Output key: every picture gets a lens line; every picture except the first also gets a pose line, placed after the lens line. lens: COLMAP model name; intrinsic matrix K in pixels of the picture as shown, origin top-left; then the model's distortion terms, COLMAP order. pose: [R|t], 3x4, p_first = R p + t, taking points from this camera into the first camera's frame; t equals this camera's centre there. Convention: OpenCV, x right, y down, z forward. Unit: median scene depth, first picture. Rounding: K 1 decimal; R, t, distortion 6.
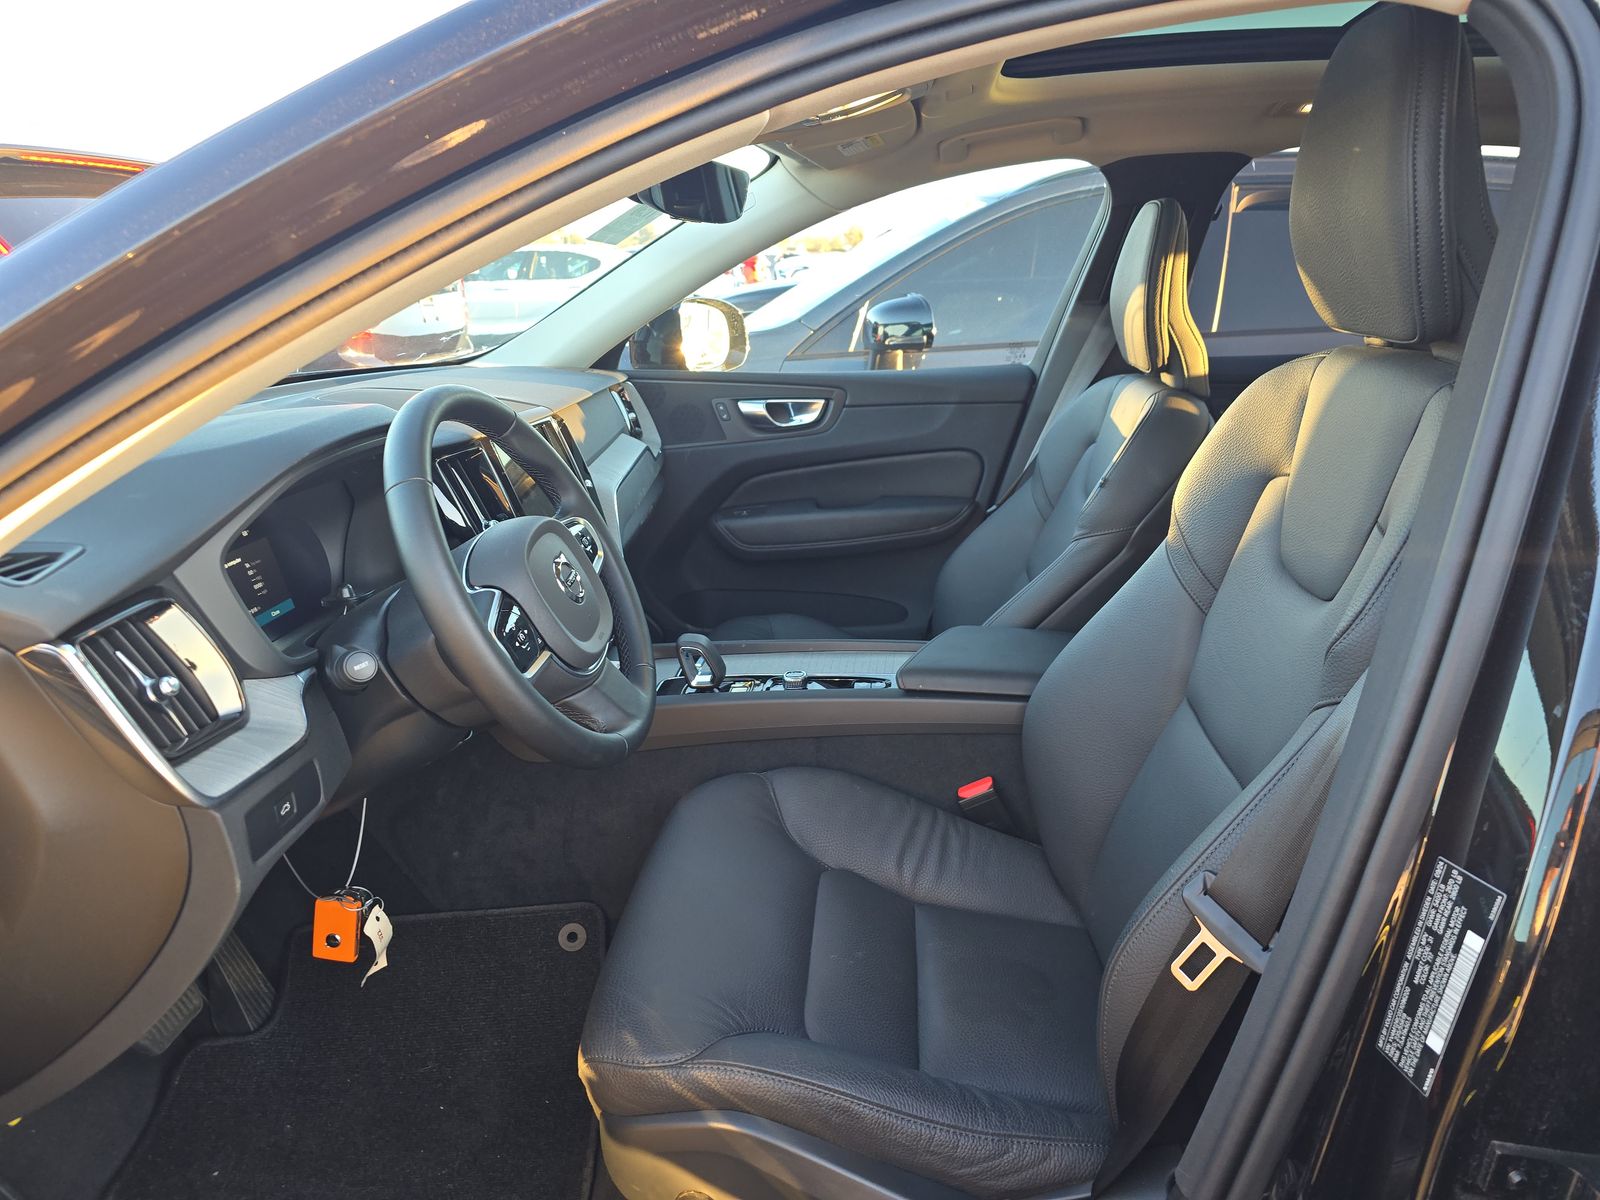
lens RADIAL K [[1082.7, 0, 801.5], [0, 1082.7, 597.9], [0, 0, 1]] dist [0.015062, -0.008274]
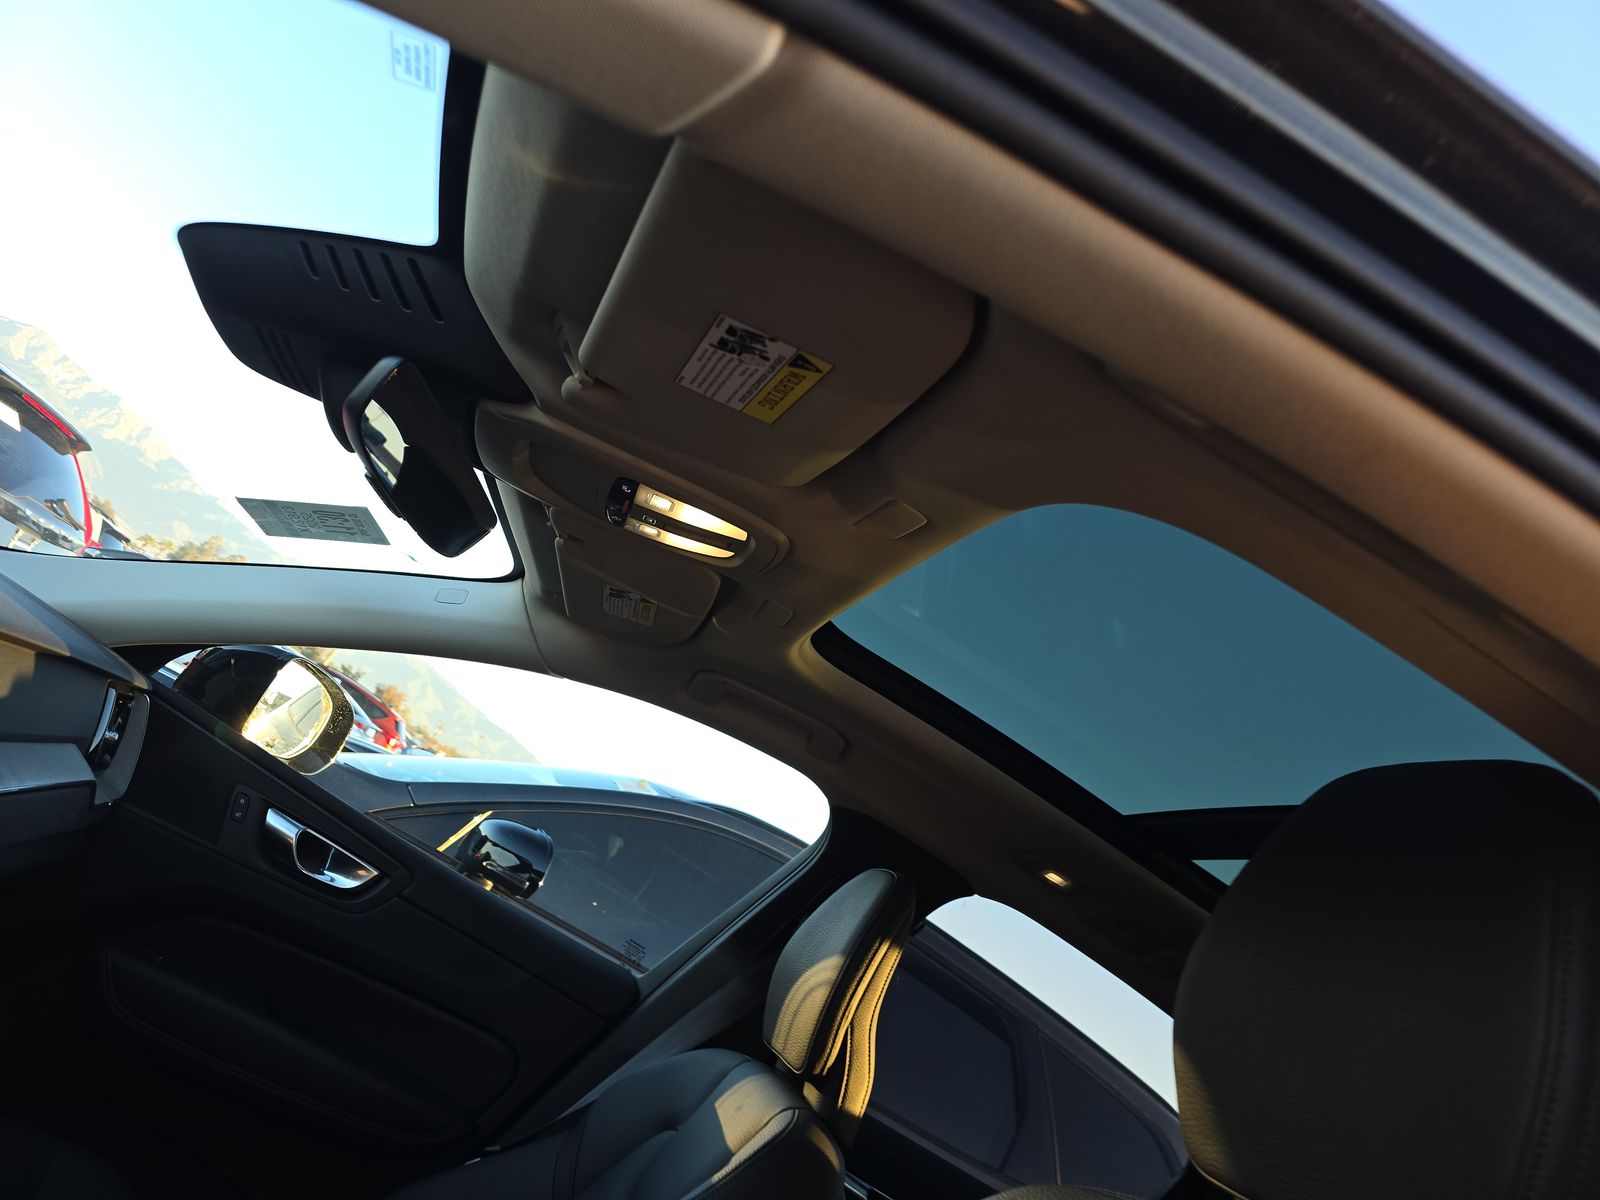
lens RADIAL K [[1082.7, 0, 799.9], [0, 1082.7, 597.4], [0, 0, 1]] dist [0.015062, -0.008274]
pose [[0.791827, 0.584591, 0.176816, 0.008222], [-0.404518, 0.718897, -0.565289, -0.023827], [-0.457575, 0.376086, 0.805720, 0.245840]]
